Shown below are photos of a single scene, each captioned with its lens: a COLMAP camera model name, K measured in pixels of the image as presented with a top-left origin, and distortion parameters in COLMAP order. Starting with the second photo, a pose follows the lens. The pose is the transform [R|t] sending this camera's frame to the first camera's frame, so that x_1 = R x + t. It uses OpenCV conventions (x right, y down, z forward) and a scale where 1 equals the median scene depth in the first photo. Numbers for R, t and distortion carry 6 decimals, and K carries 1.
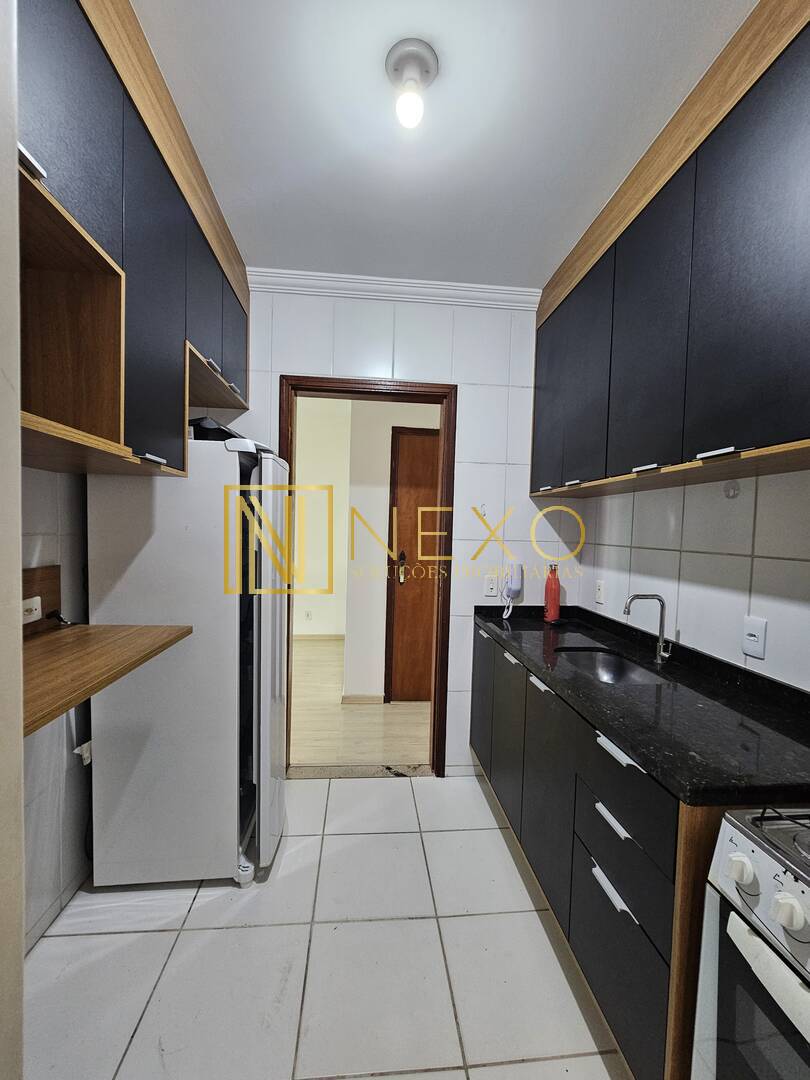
lens RADIAL K [[439.1, 0, 403.7], [0, 439.1, 543.1], [0, 0, 1]] dist [-0.004665, 0.000094]
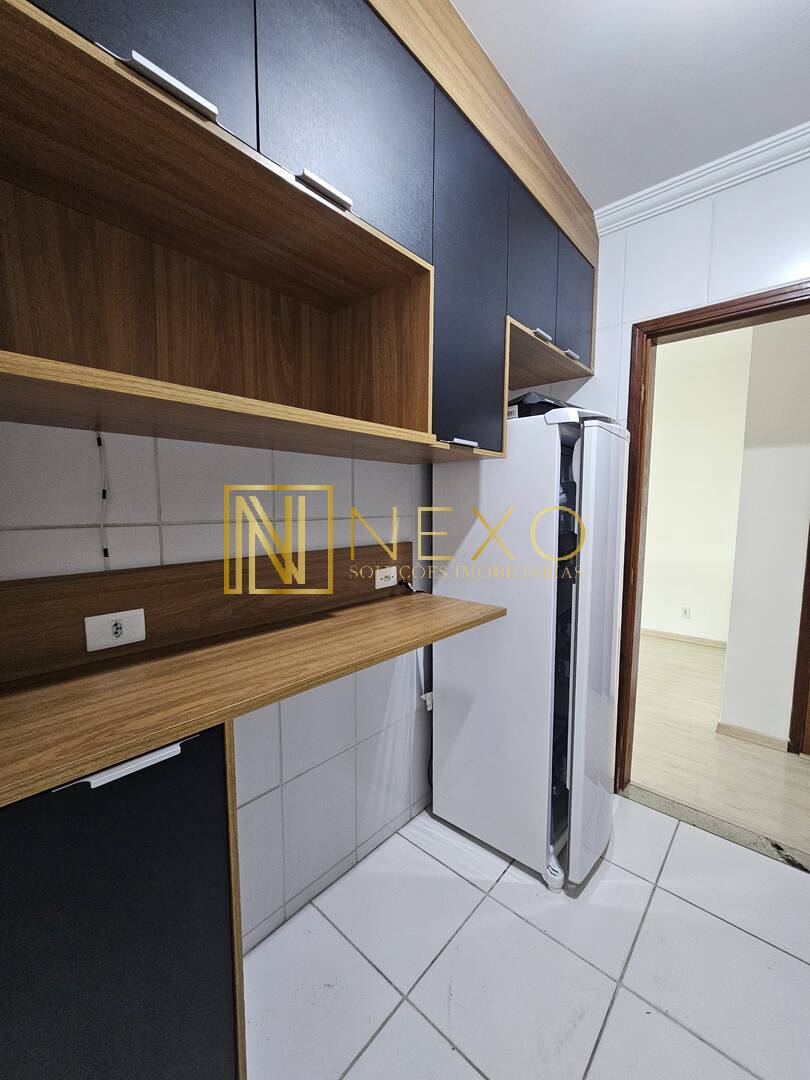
lens RADIAL K [[439.1, 0, 403.8], [0, 439.1, 545.6], [0, 0, 1]] dist [-0.004665, 0.000094]
pose [[0.678251, 0.043375, -0.733549, 0.078372], [-0.008255, 0.998643, 0.051418, -0.001897], [0.734784, -0.028819, 0.677689, 0.145848]]
